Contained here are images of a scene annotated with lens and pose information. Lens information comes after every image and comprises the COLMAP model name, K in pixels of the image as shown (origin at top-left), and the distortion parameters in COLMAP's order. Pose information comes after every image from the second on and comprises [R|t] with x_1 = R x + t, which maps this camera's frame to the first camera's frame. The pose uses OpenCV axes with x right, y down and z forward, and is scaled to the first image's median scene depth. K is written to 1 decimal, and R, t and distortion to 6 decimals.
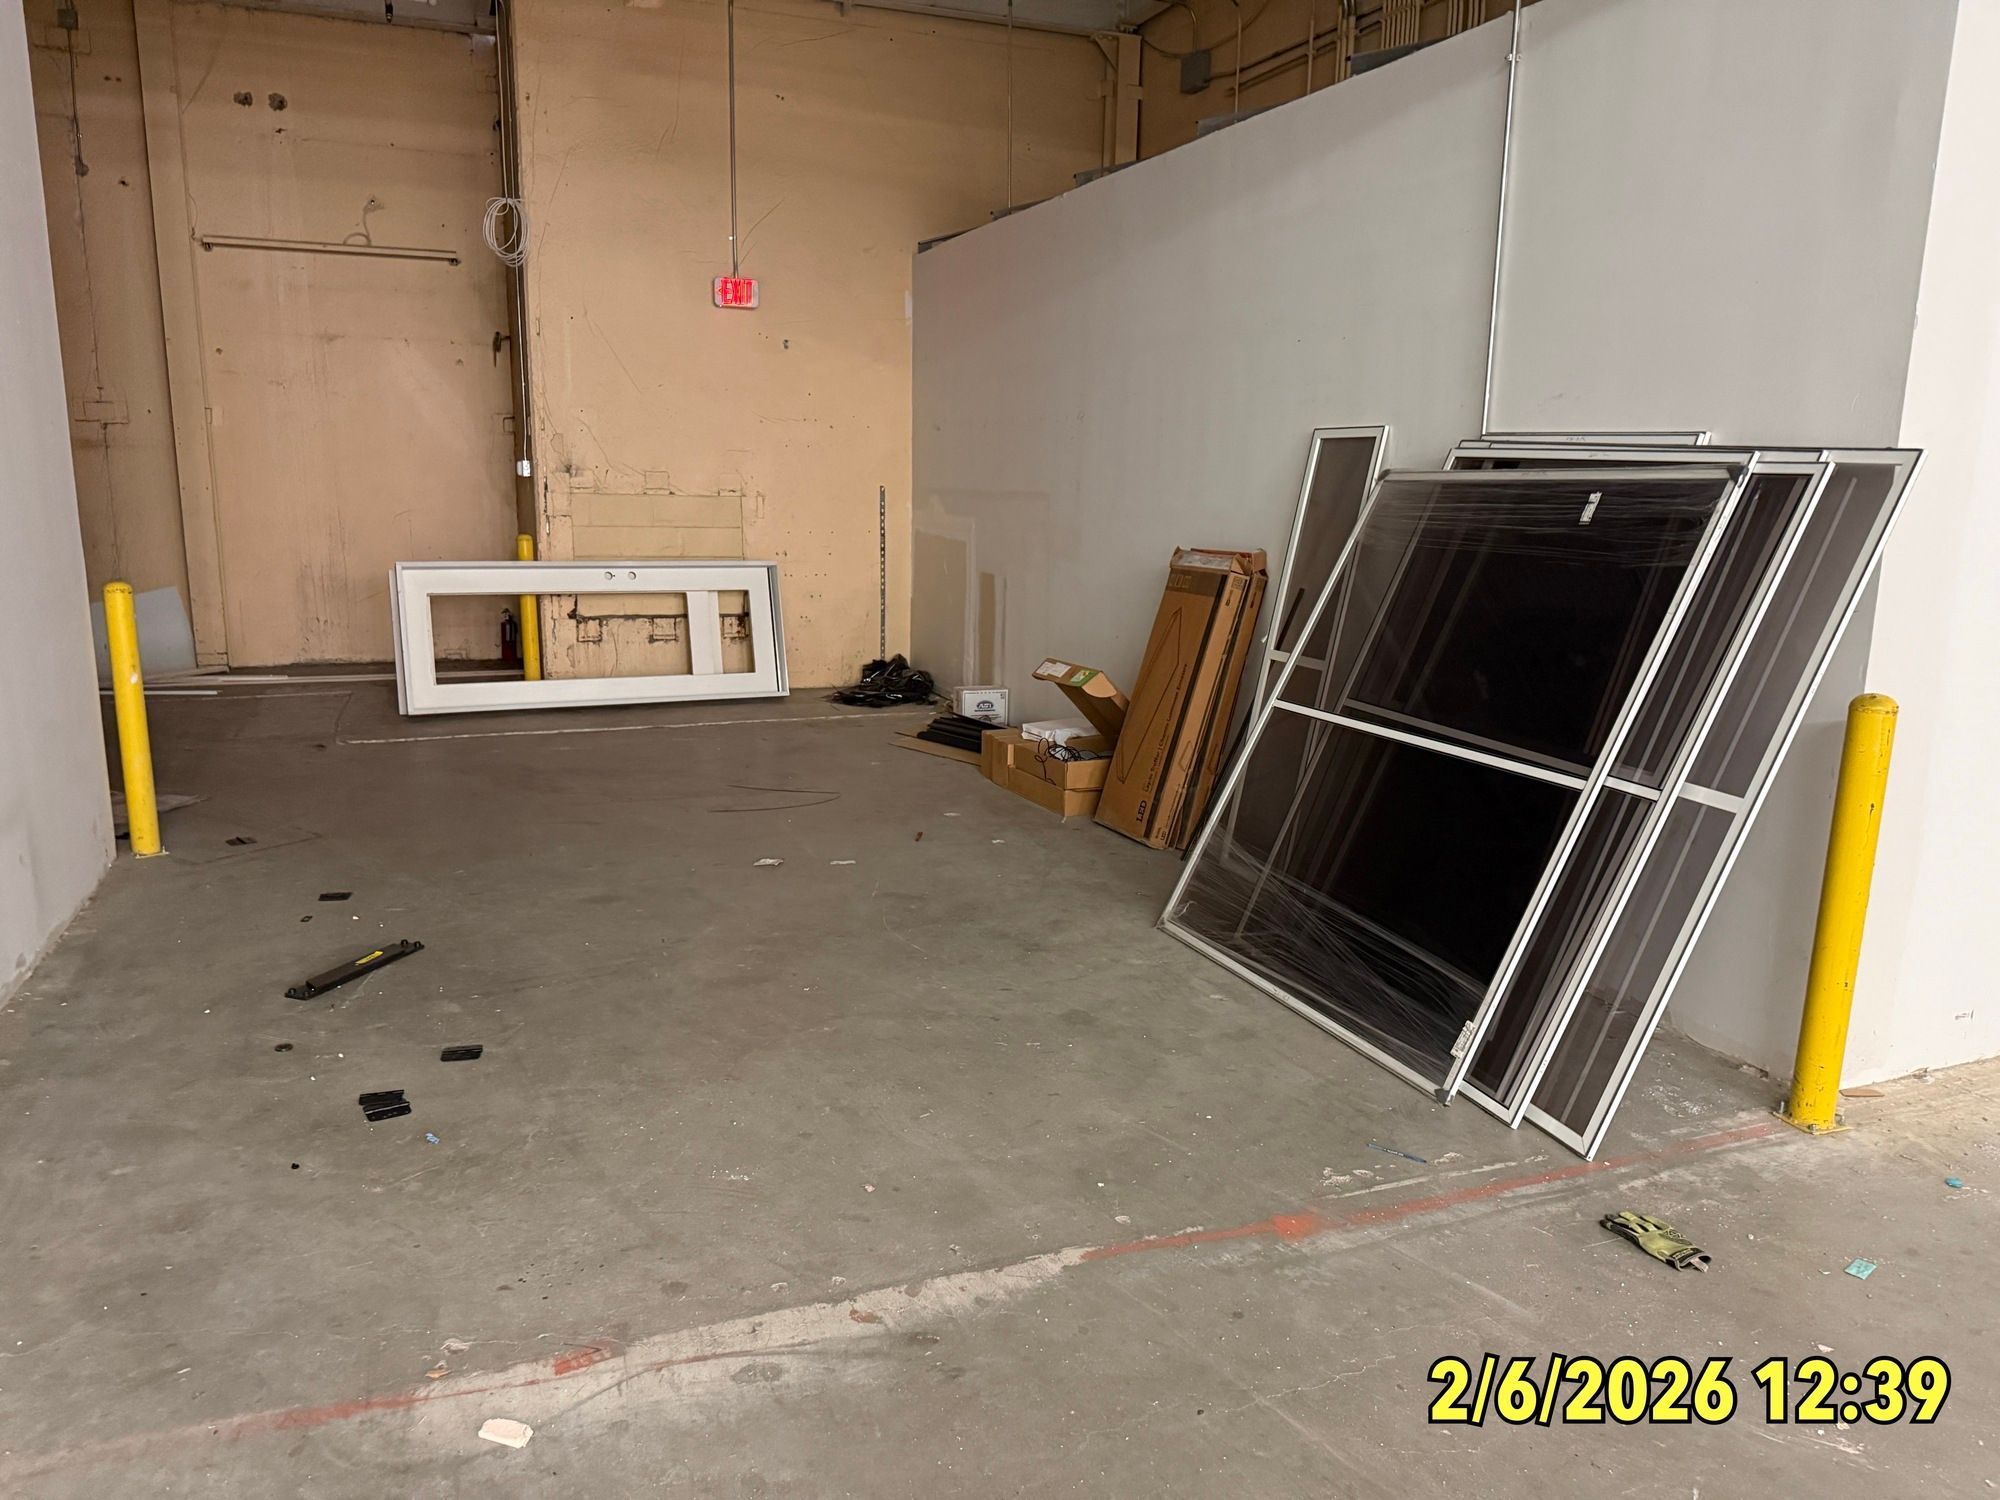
lens RADIAL K [[1399.8, 0, 999.3], [0, 1399.8, 751.0], [0, 0, 1]] dist [-0.001634, -0.000083]
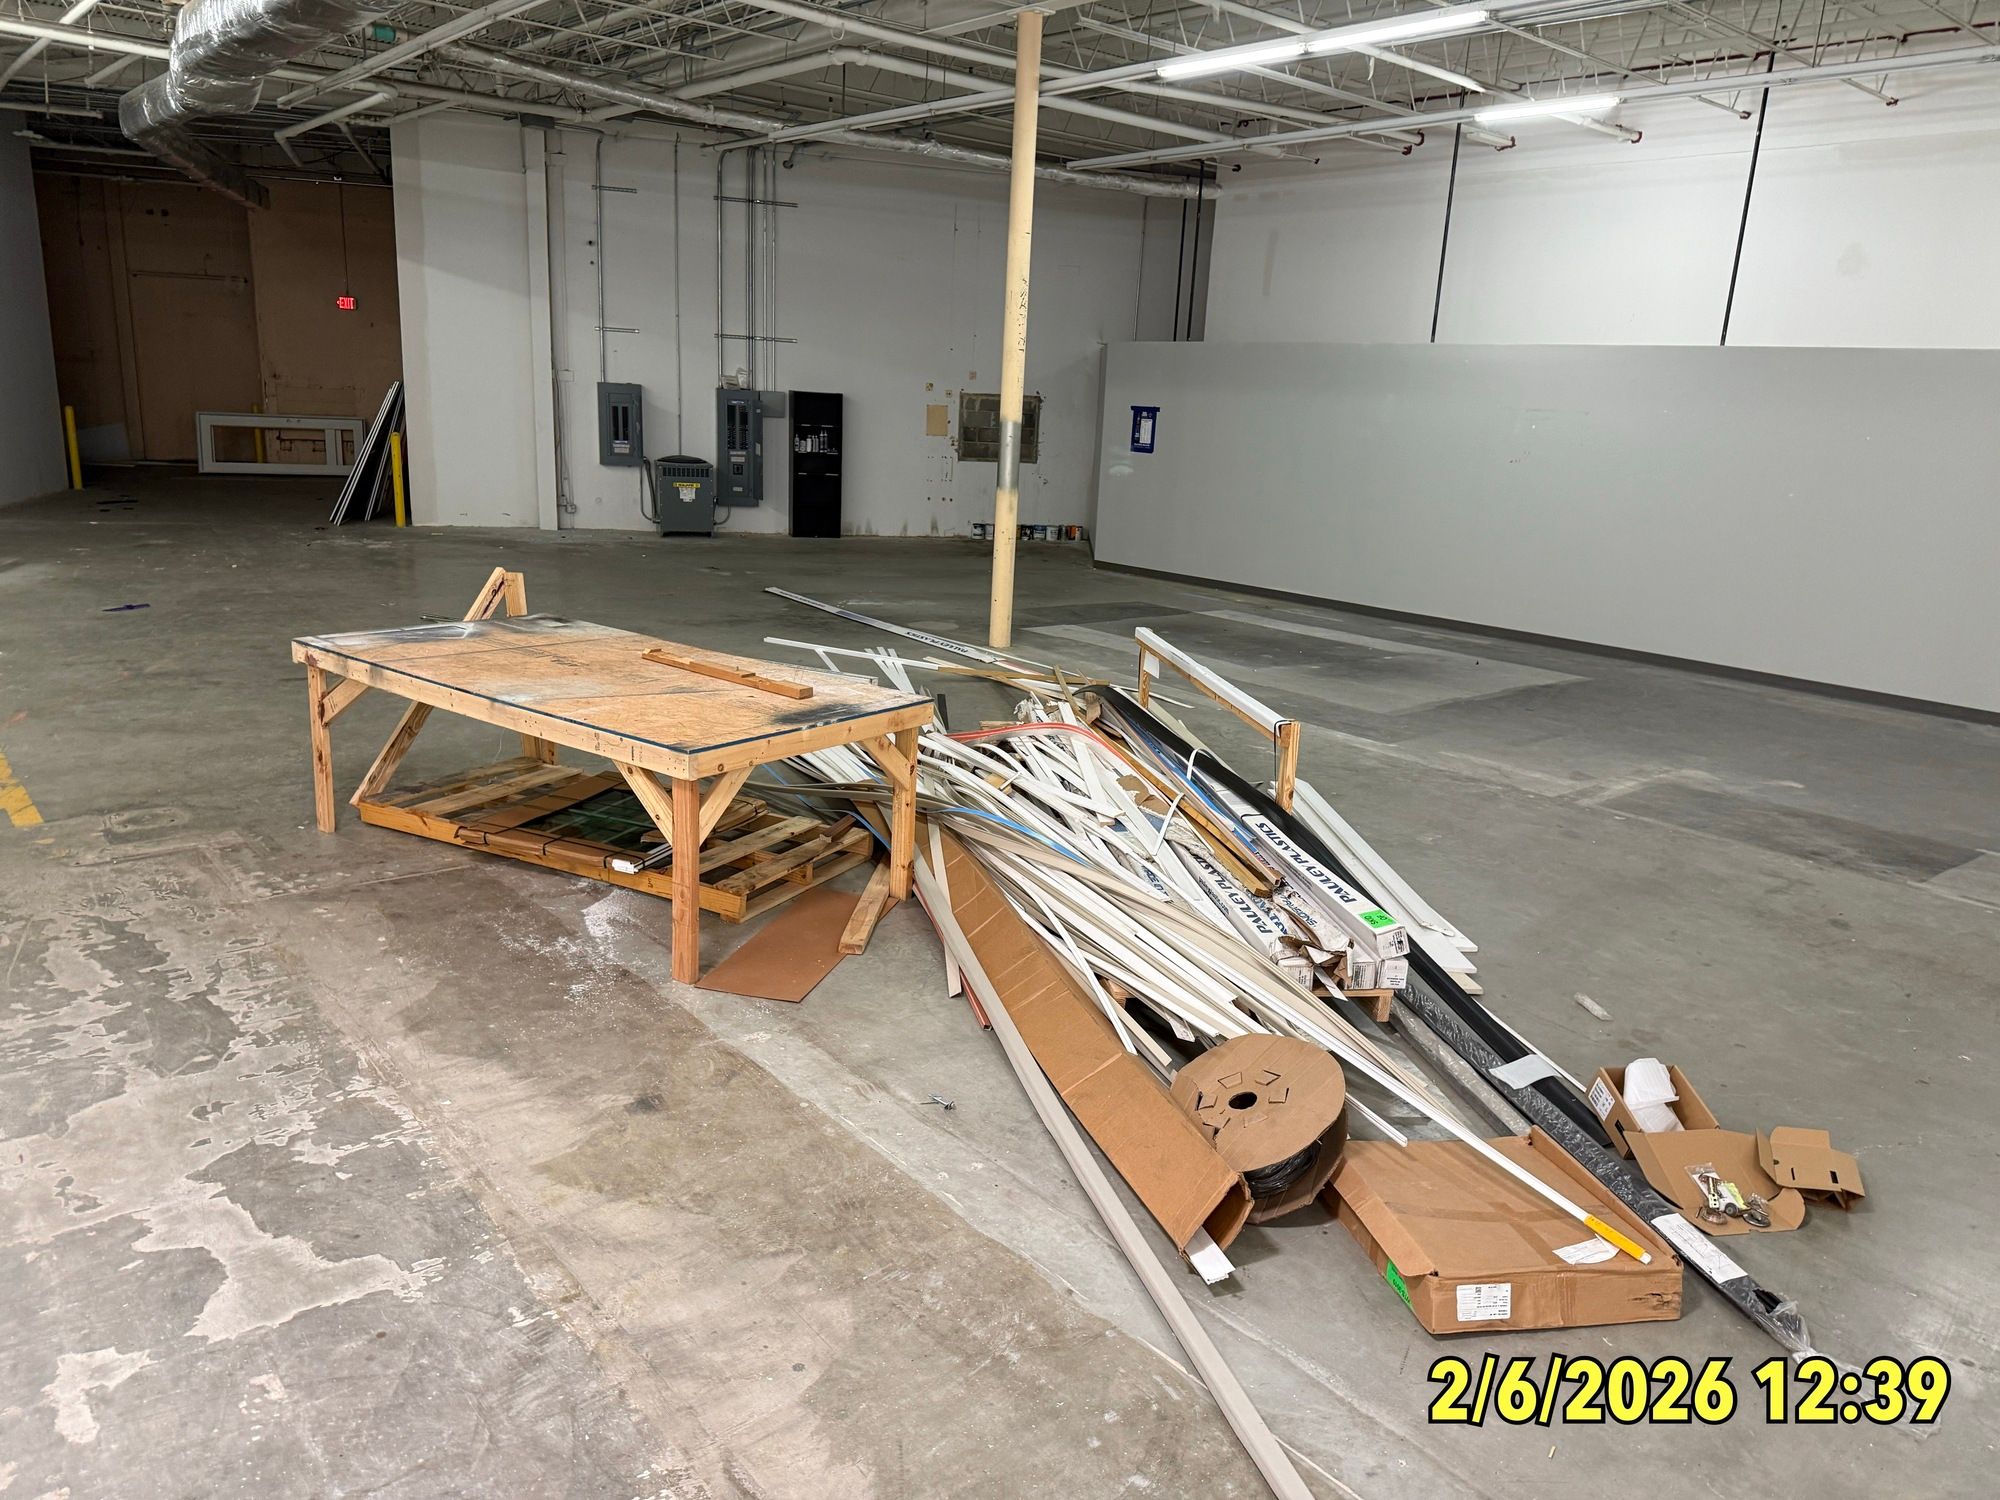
lens RADIAL K [[1399.8, 0, 999.0], [0, 1399.8, 750.3], [0, 0, 1]] dist [-0.001634, -0.000083]
pose [[0.997640, 0.042965, -0.053565, 1.087097], [-0.039975, 0.997647, 0.055697, 0.256103], [0.055832, -0.053425, 0.997010, -1.358858]]
